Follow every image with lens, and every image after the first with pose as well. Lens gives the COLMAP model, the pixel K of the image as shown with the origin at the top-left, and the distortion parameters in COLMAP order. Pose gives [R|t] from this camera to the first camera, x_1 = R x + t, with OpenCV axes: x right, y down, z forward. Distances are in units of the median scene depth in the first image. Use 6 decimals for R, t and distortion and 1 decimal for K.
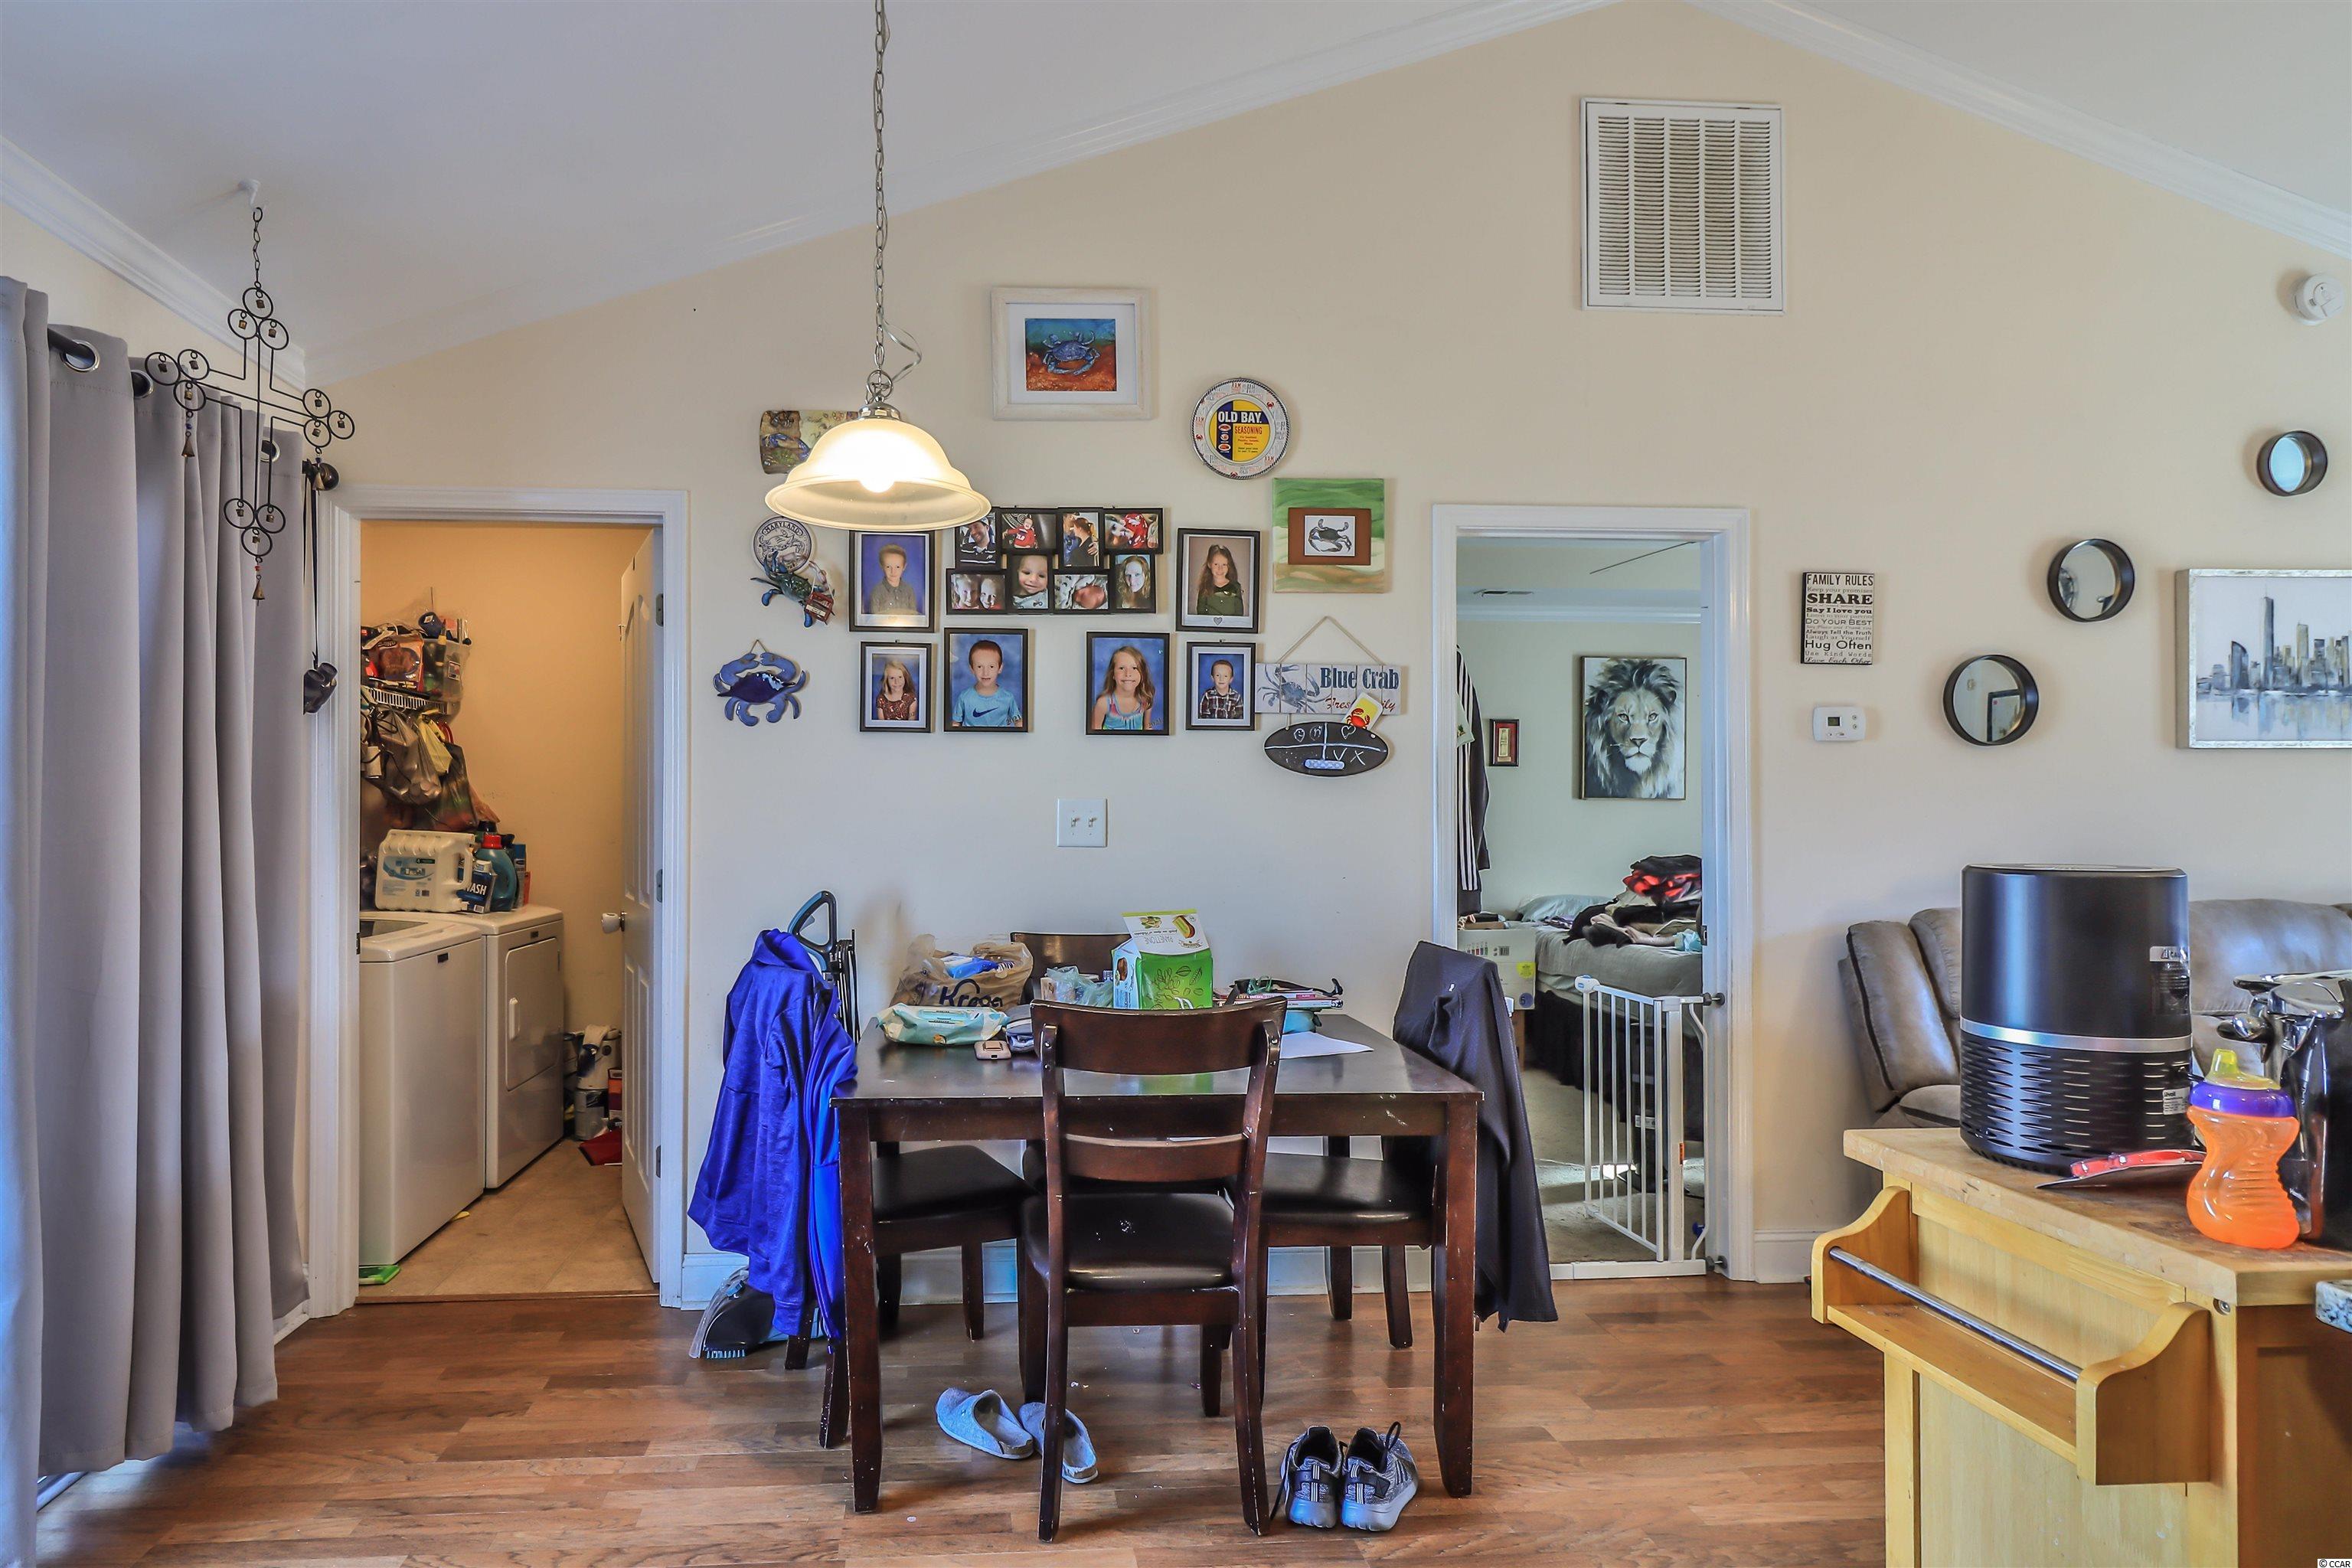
lens RADIAL K [[1266.3, 0, 1055.7], [0, 1266.3, 812.5], [0, 0, 1]] dist [-0.002336, 0.000240]
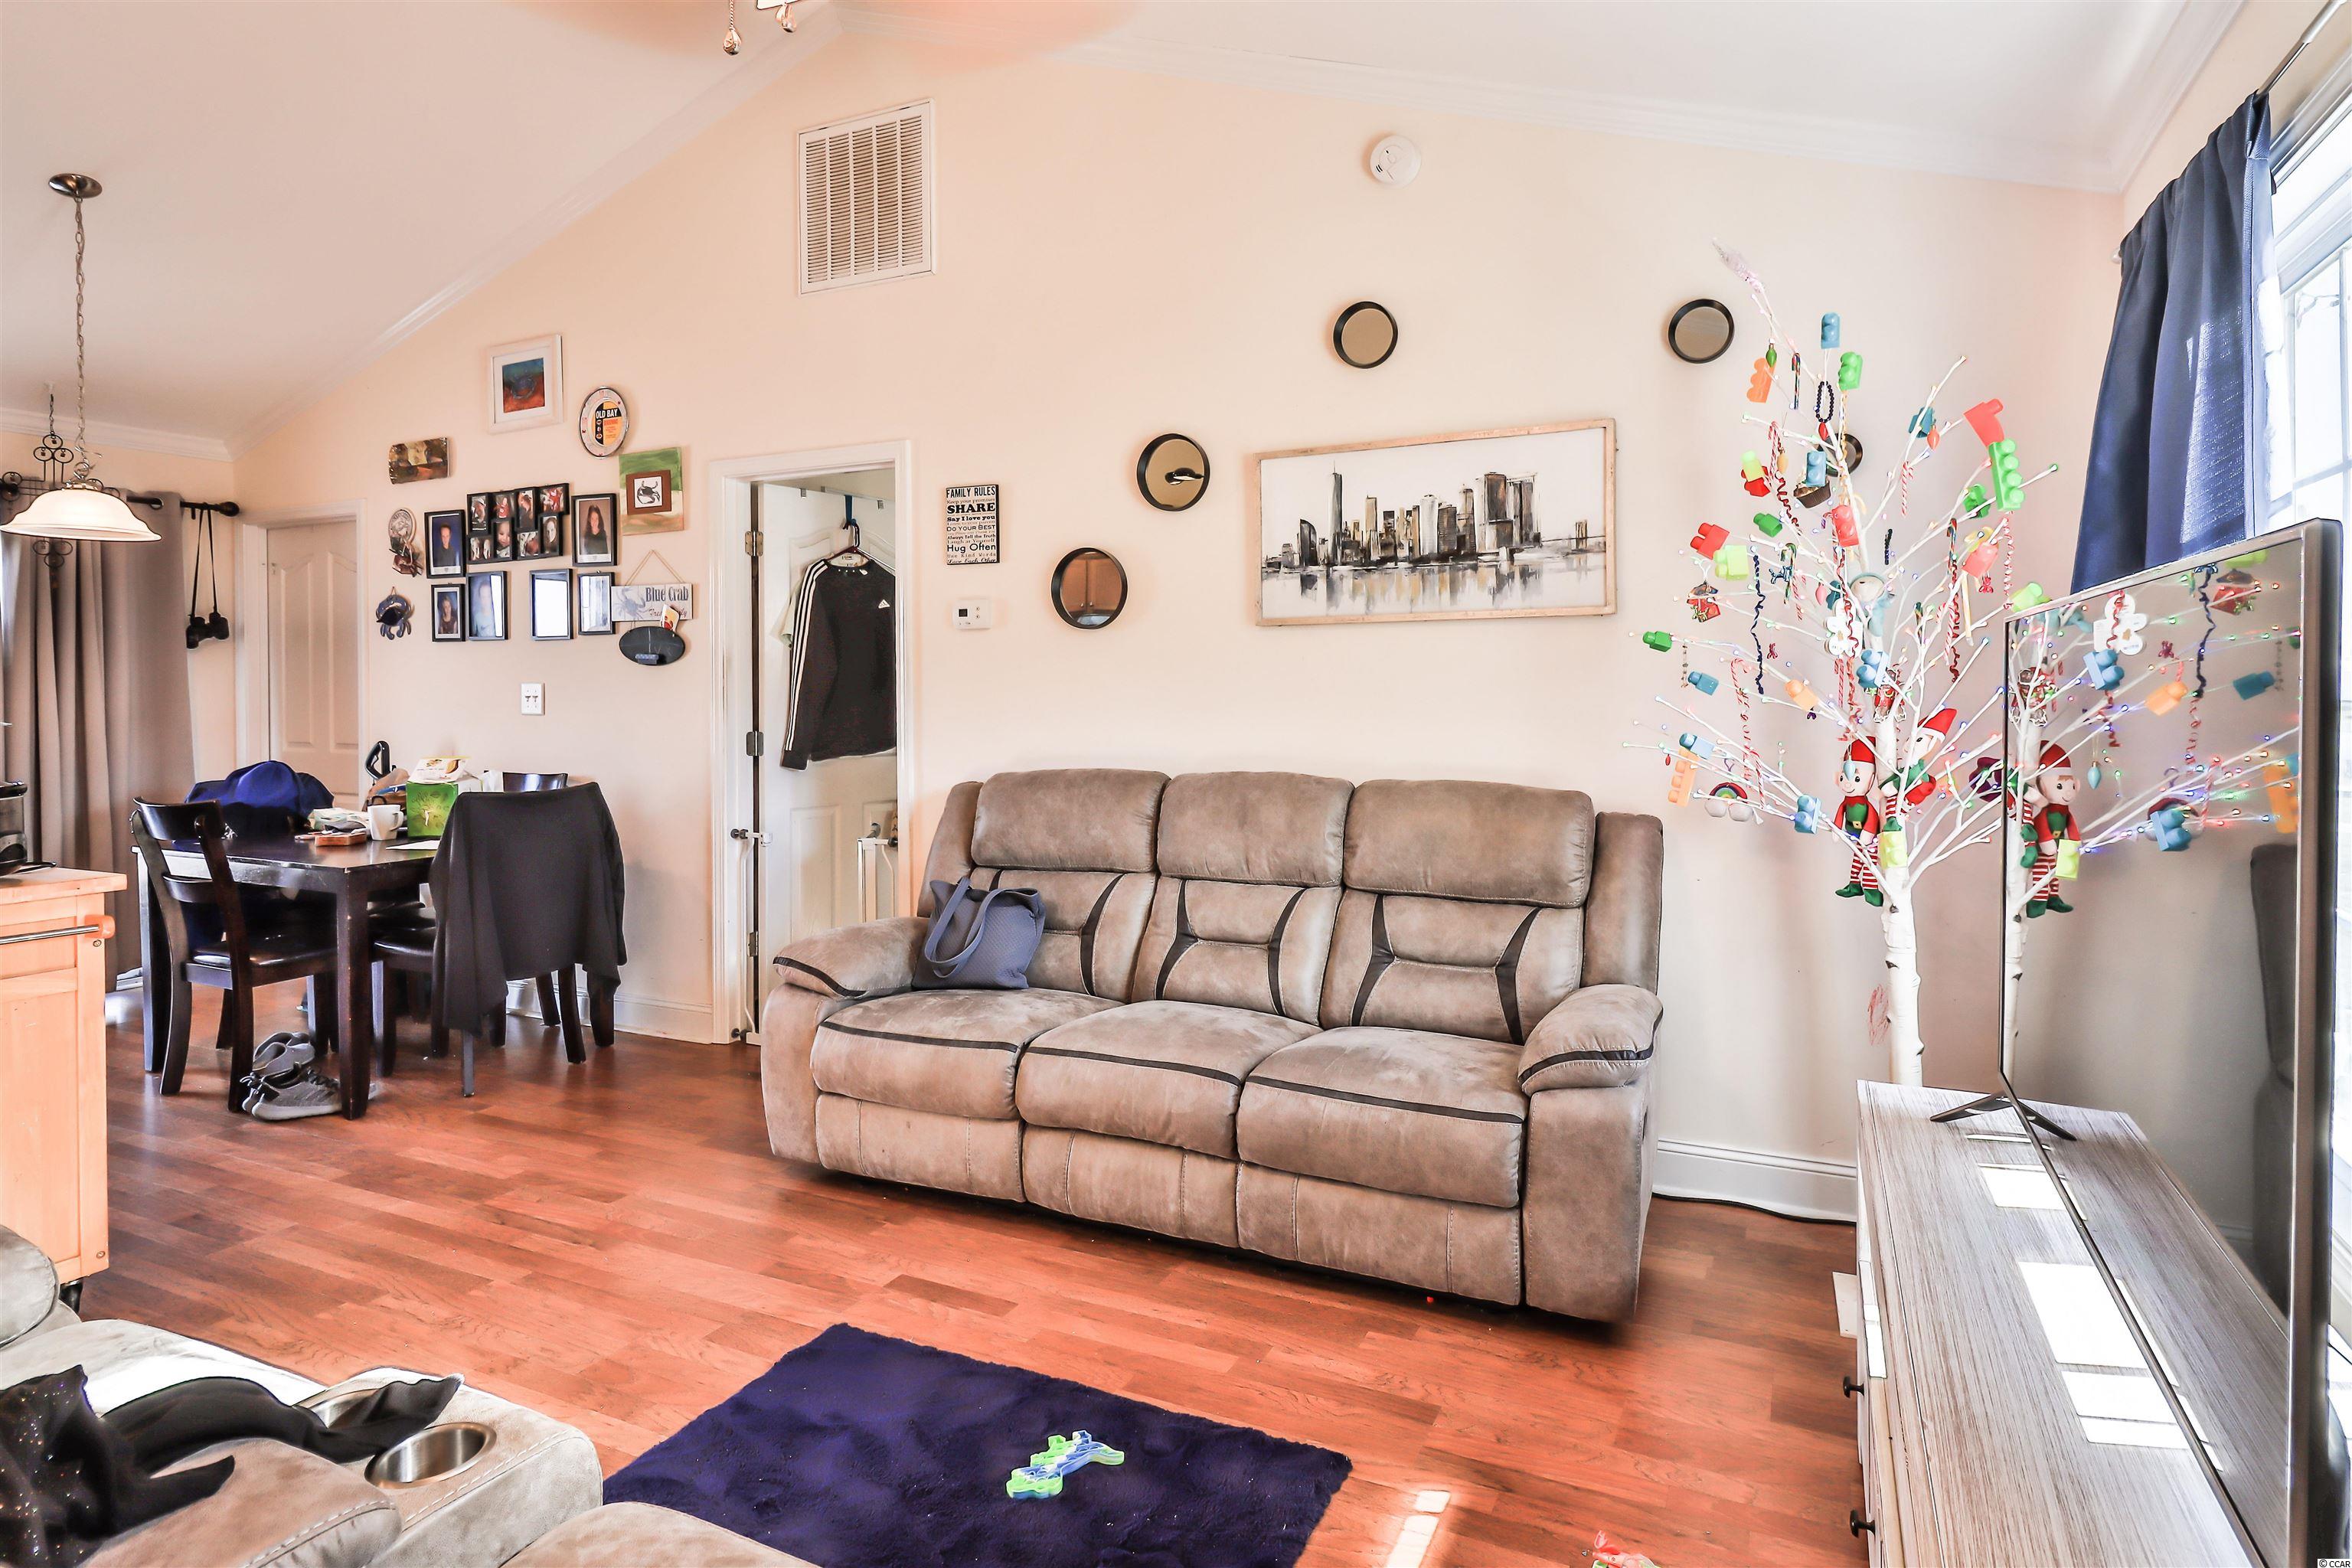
lens RADIAL K [[1266.3, 0, 1226.9], [0, 1266.3, 685.0], [0, 0, 1]] dist [-0.002336, 0.000240]
pose [[0.877385, -0.005470, -0.479756, 1.408625], [0.003870, 0.999983, -0.004324, 0.000556], [0.479771, 0.001937, 0.877391, 0.088650]]
